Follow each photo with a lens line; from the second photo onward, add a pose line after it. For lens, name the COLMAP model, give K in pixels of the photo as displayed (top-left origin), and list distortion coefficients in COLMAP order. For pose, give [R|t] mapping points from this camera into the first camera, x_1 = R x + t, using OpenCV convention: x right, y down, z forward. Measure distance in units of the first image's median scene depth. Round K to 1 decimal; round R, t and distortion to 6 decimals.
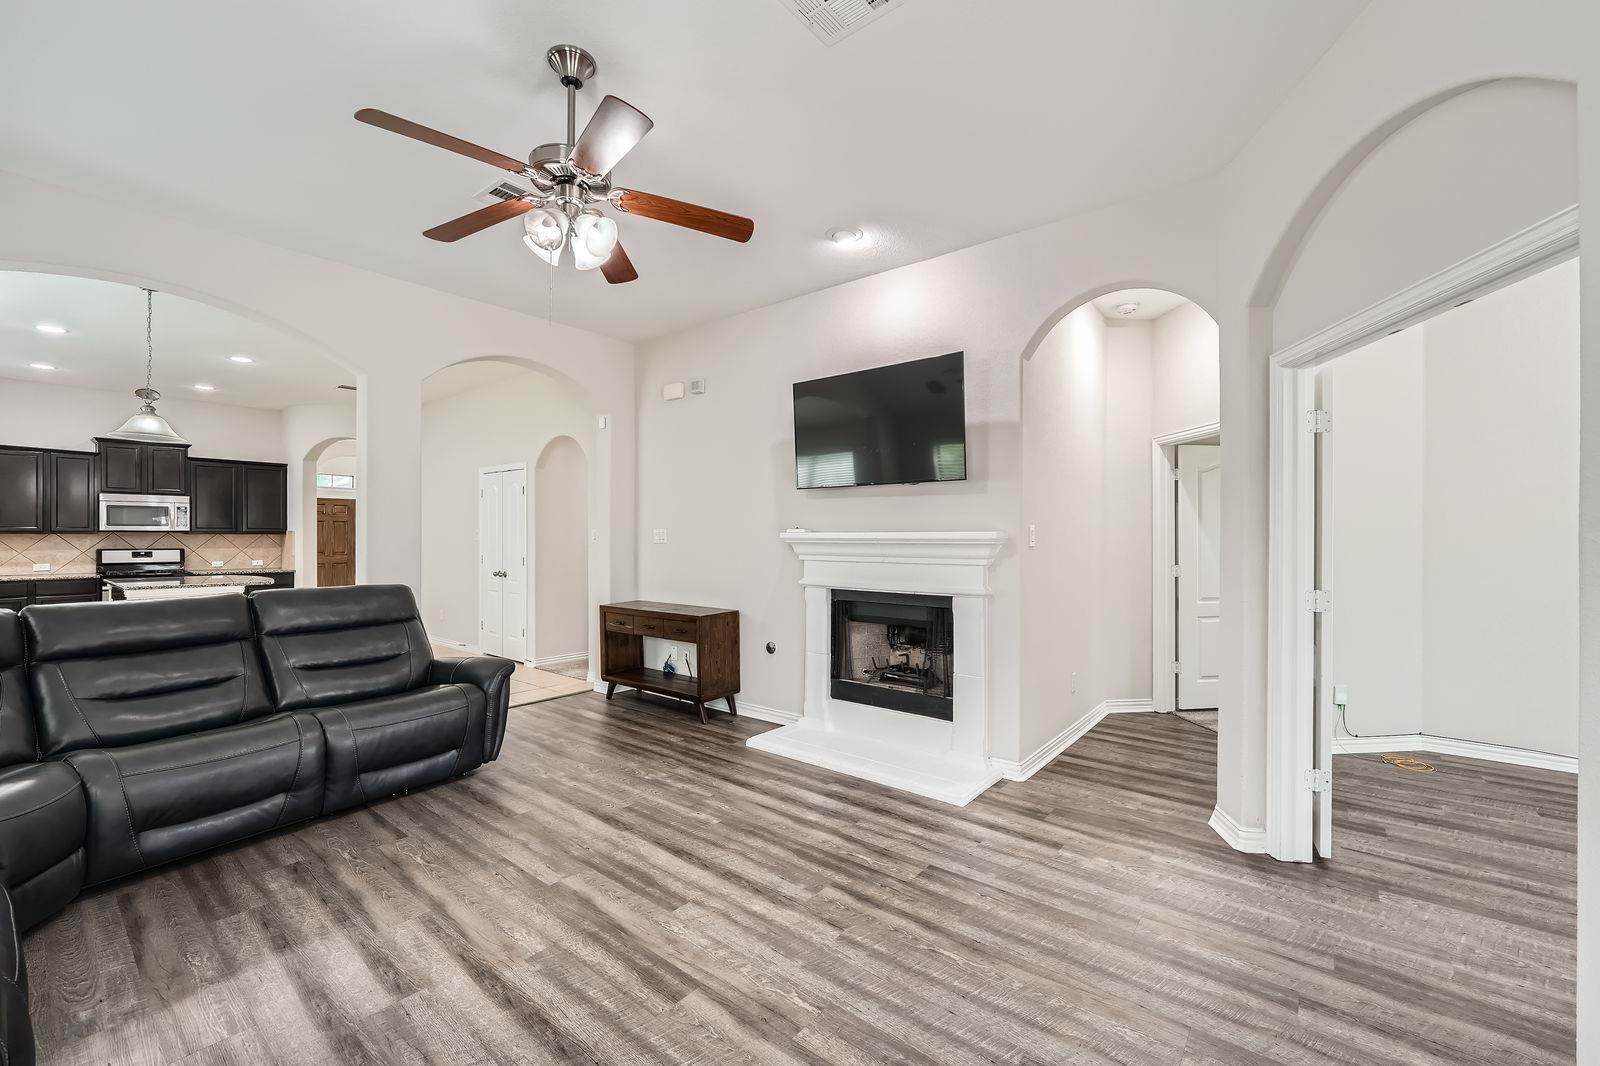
lens RADIAL K [[656.8, 0, 807.0], [0, 656.8, 533.0], [0, 0, 1]] dist [-0.010980, 0.000422]
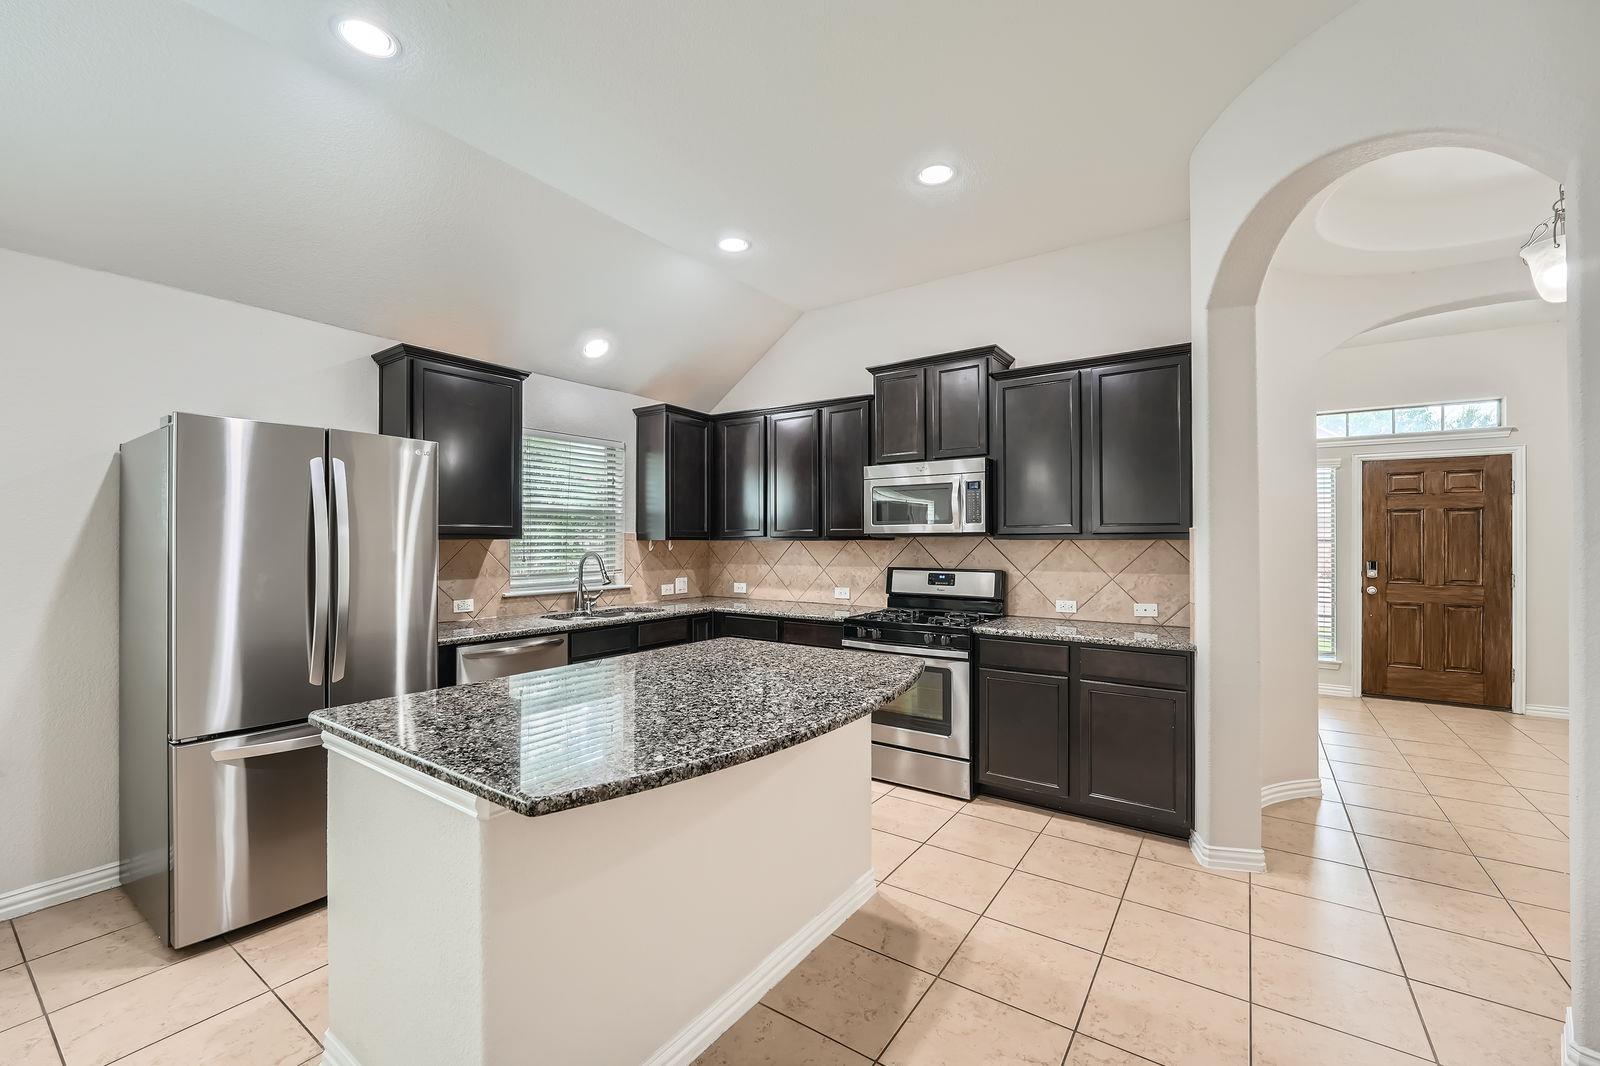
lens RADIAL K [[656.8, 0, 799.8], [0, 656.8, 539.4], [0, 0, 1]] dist [-0.010980, 0.000422]
pose [[0.051073, -0.011272, -0.998631, -0.509100], [0.002114, 0.999935, -0.011178, 0.006893], [0.998693, -0.001540, 0.051093, 0.867931]]
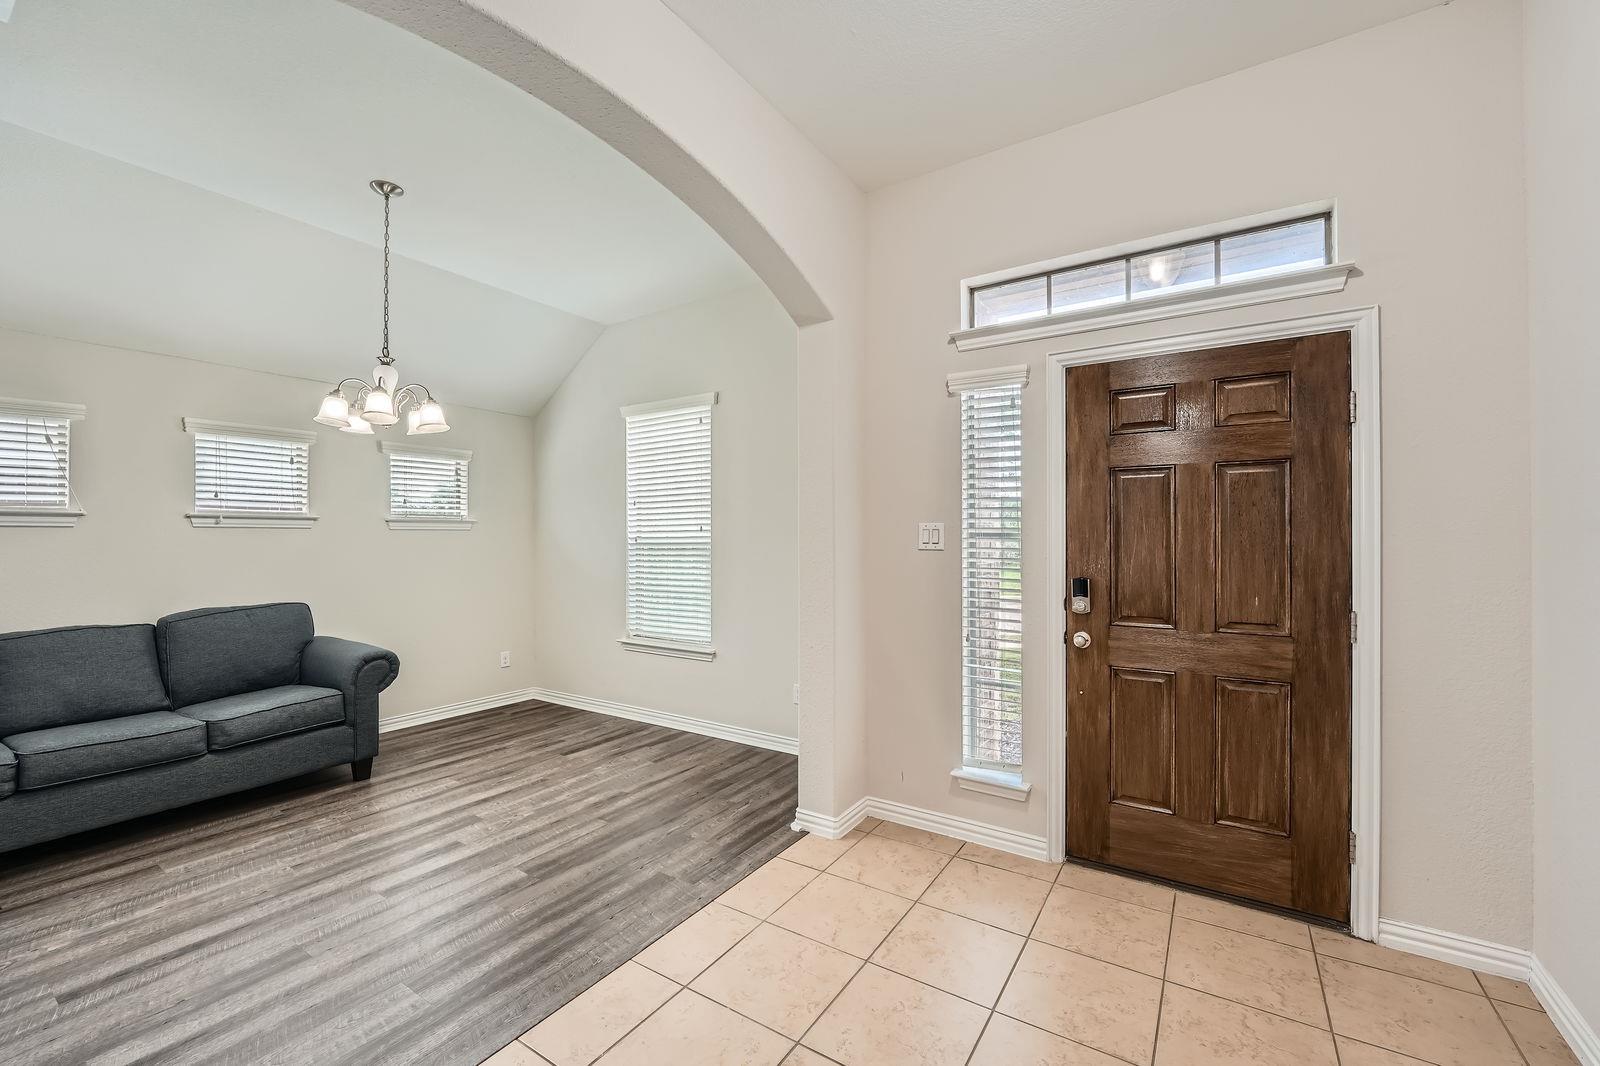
lens RADIAL K [[656.8, 0, 798.7], [0, 656.8, 537.7], [0, 0, 1]] dist [-0.010980, 0.000422]
pose [[0.102627, -0.009668, -0.994673, -0.843133], [0.006031, 0.999940, -0.009097, 0.005601], [0.994702, -0.005066, 0.102679, 1.316299]]
